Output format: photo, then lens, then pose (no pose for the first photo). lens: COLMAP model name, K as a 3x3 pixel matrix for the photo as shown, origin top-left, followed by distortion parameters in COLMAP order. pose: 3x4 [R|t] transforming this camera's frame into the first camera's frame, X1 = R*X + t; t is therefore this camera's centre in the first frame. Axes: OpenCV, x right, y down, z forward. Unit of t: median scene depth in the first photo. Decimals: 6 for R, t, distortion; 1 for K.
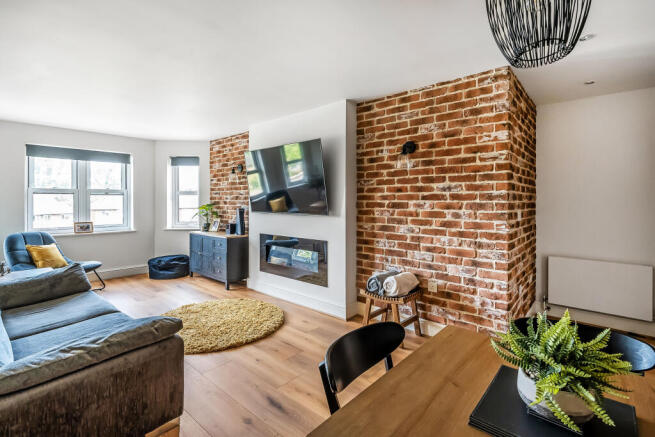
lens RADIAL K [[304.9, 0, 337.5], [0, 304.9, 201.6], [0, 0, 1]] dist [-0.002238, 0.000328]
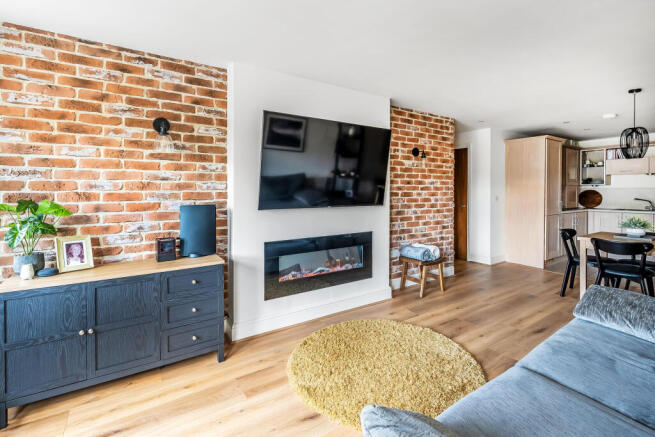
lens RADIAL K [[304.9, 0, 322.1], [0, 304.9, 195.7], [0, 0, 1]] dist [-0.002238, 0.000328]
pose [[0.282288, -0.020432, 0.959112, -1.108572], [0.001725, 0.999782, 0.020791, -0.009509], [-0.959328, -0.004215, 0.282262, 0.935780]]
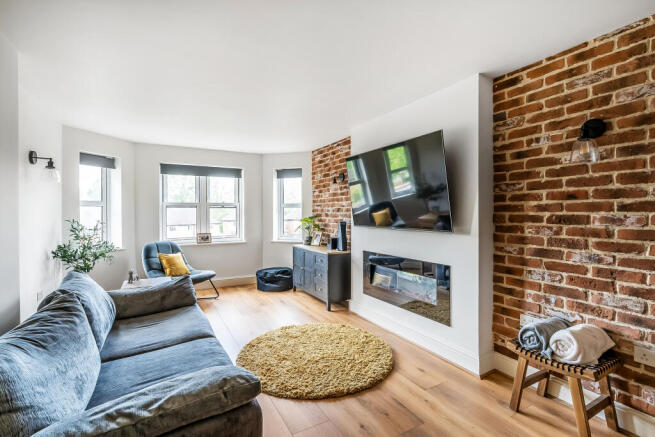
lens RADIAL K [[304.9, 0, 333.9], [0, 304.9, 214.6], [0, 0, 1]] dist [-0.002238, 0.000328]
pose [[0.942428, -0.001061, -0.334409, -0.056396], [0.002074, 0.999994, 0.002673, -0.001041], [0.334404, -0.003213, 0.942424, 0.201827]]
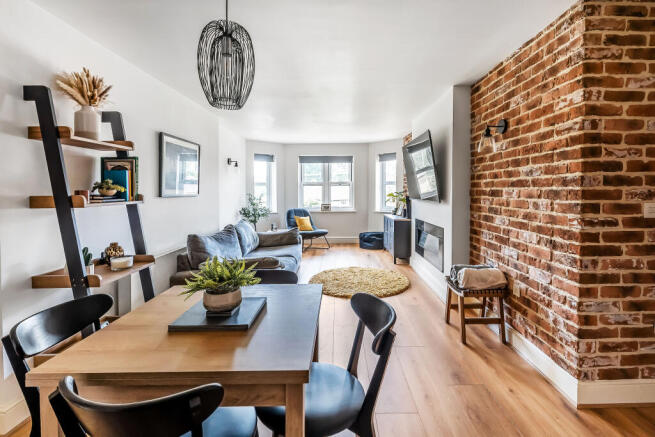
lens RADIAL K [[304.9, 0, 347.7], [0, 304.9, 197.4], [0, 0, 1]] dist [-0.002238, 0.000328]
pose [[0.675558, 0.014227, -0.737169, 0.537153], [0.002521, 0.999763, 0.021605, 0.003995], [0.737302, -0.016454, 0.675363, 0.078258]]
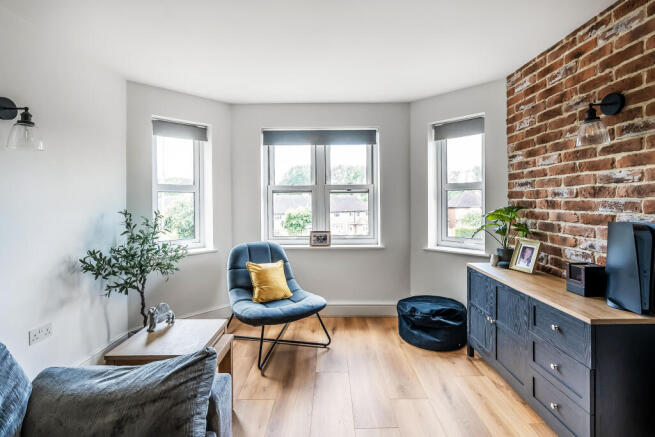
lens RADIAL K [[304.9, 0, 332.1], [0, 304.9, 201.5], [0, 0, 1]] dist [-0.002238, 0.000328]
pose [[0.656903, -0.001800, -0.753973, -0.413057], [0.004986, 0.999986, 0.001956, -0.004536], [0.753958, -0.005044, 0.656903, 0.822352]]
